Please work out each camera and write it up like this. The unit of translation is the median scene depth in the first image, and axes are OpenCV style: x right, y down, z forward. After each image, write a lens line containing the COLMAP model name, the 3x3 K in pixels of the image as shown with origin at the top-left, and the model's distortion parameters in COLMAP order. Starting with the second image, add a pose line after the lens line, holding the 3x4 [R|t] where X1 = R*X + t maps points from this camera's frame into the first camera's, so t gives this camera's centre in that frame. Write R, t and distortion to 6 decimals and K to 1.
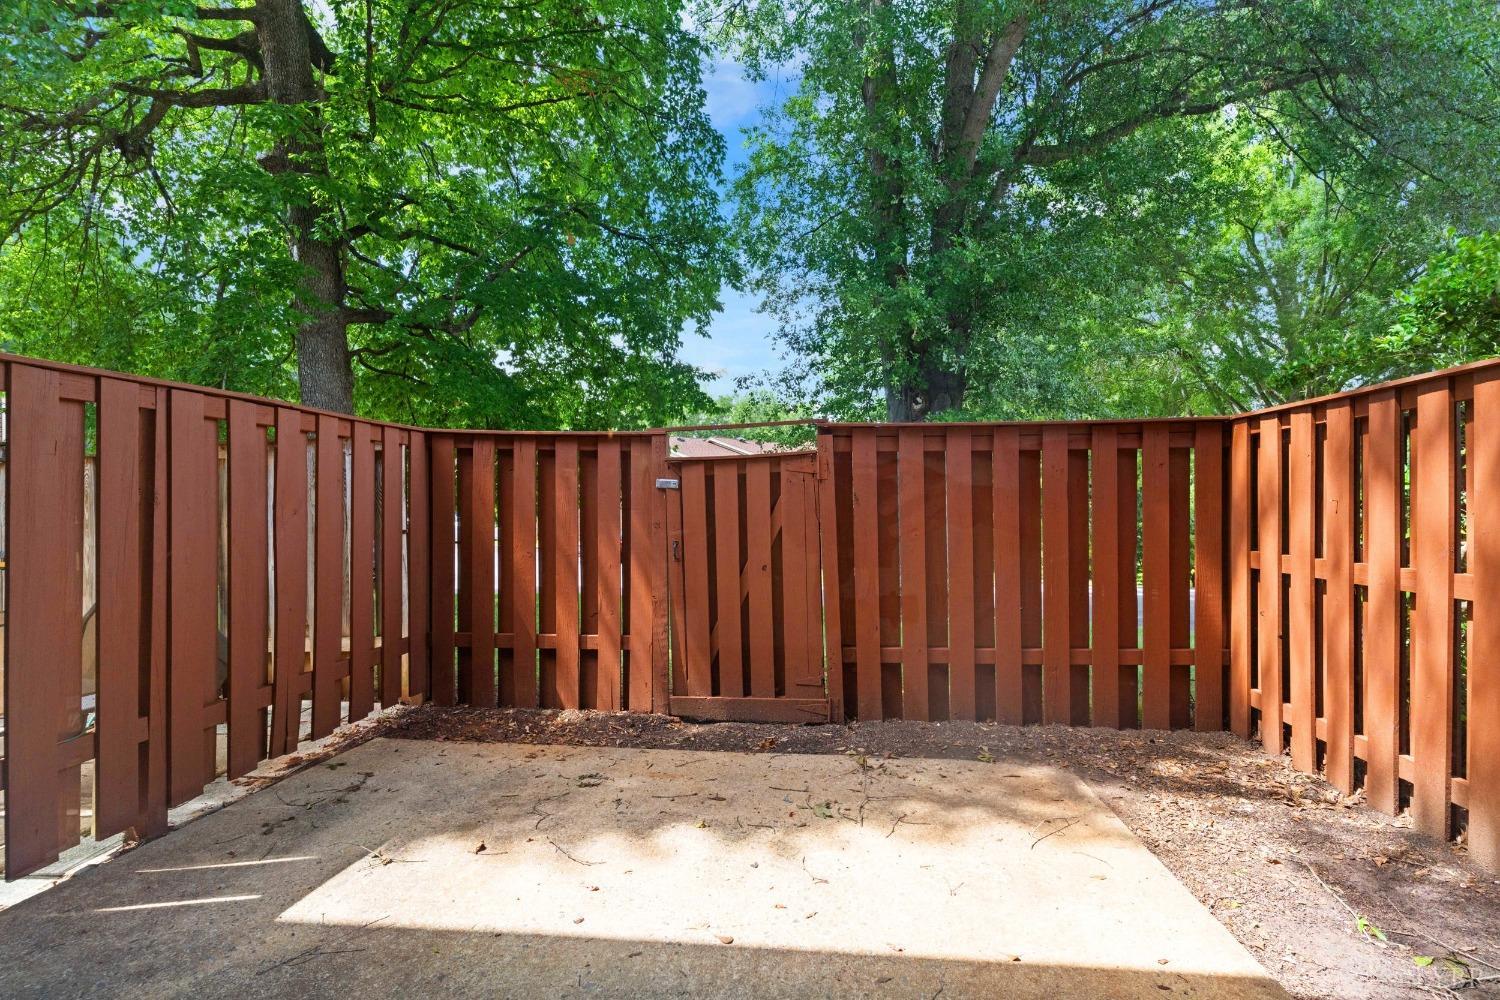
lens RADIAL K [[723.3, 0, 744.9], [0, 723.3, 502.4], [0, 0, 1]] dist [-0.003463, -0.000367]
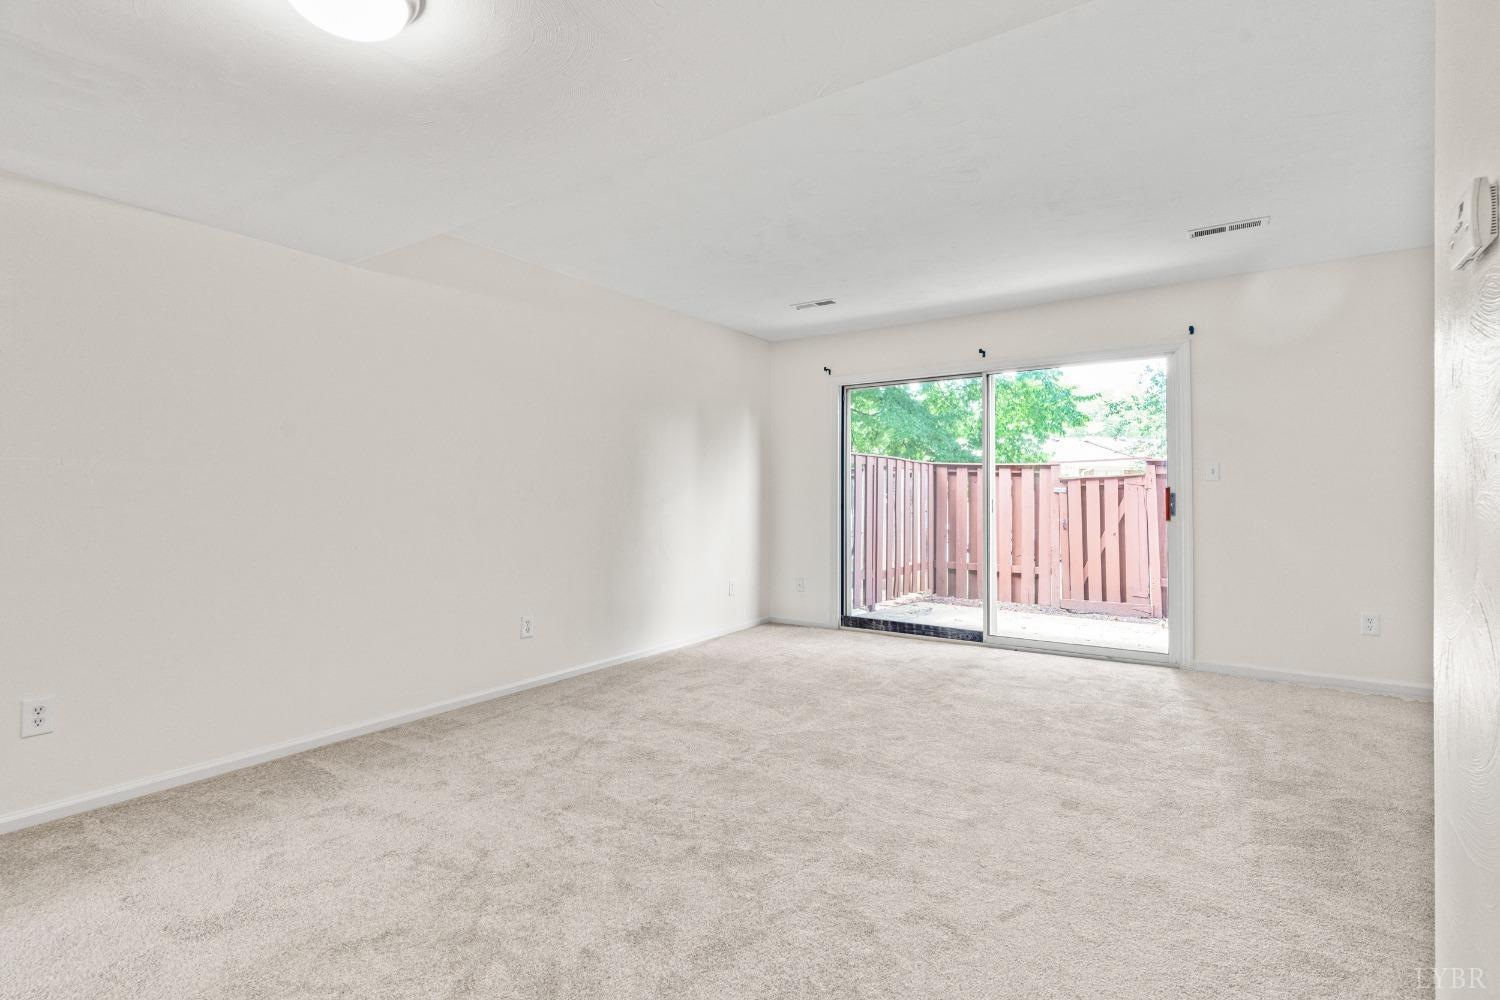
lens RADIAL K [[723.3, 0, 742.7], [0, 723.3, 484.7], [0, 0, 1]] dist [-0.003463, -0.000367]
pose [[0.880791, 0.005789, -0.473471, 0.063328], [-0.013943, 0.999809, -0.013714, -0.000899], [0.473301, 0.018680, 0.880703, -1.124524]]
